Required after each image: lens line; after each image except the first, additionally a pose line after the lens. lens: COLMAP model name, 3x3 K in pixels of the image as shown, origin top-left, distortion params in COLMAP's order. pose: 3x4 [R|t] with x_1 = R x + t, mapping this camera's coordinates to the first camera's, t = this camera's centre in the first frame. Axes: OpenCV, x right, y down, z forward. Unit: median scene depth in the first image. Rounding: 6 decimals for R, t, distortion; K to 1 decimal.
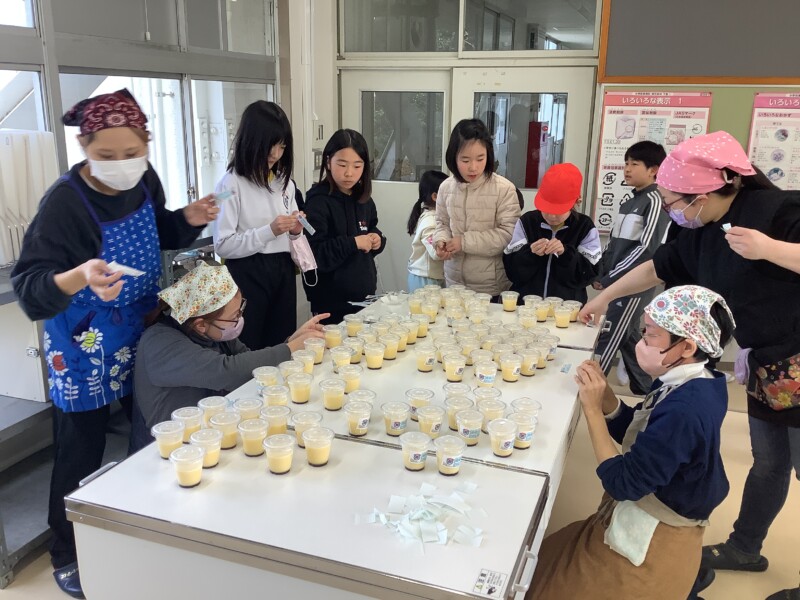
lens RADIAL K [[722.0, 0, 396.6], [0, 722.0, 307.2], [0, 0, 1]] dist [-0.013782, -0.032340]
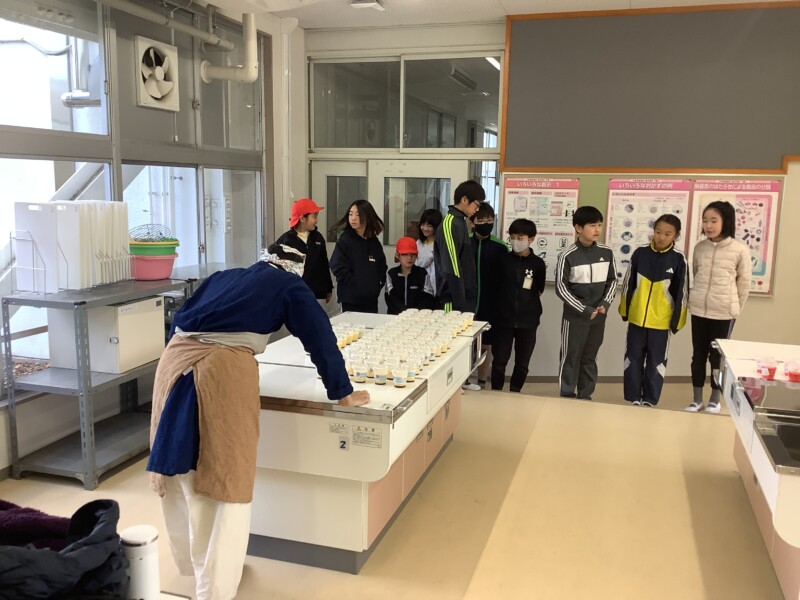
lens RADIAL K [[722.0, 0, 403.1], [0, 722.0, 297.8], [0, 0, 1]] dist [-0.013782, -0.032340]
pose [[0.998490, -0.003615, 0.054810, 0.019078], [0.010181, 0.992722, -0.120001, 0.090697], [-0.053977, 0.120378, 0.991260, -0.326256]]
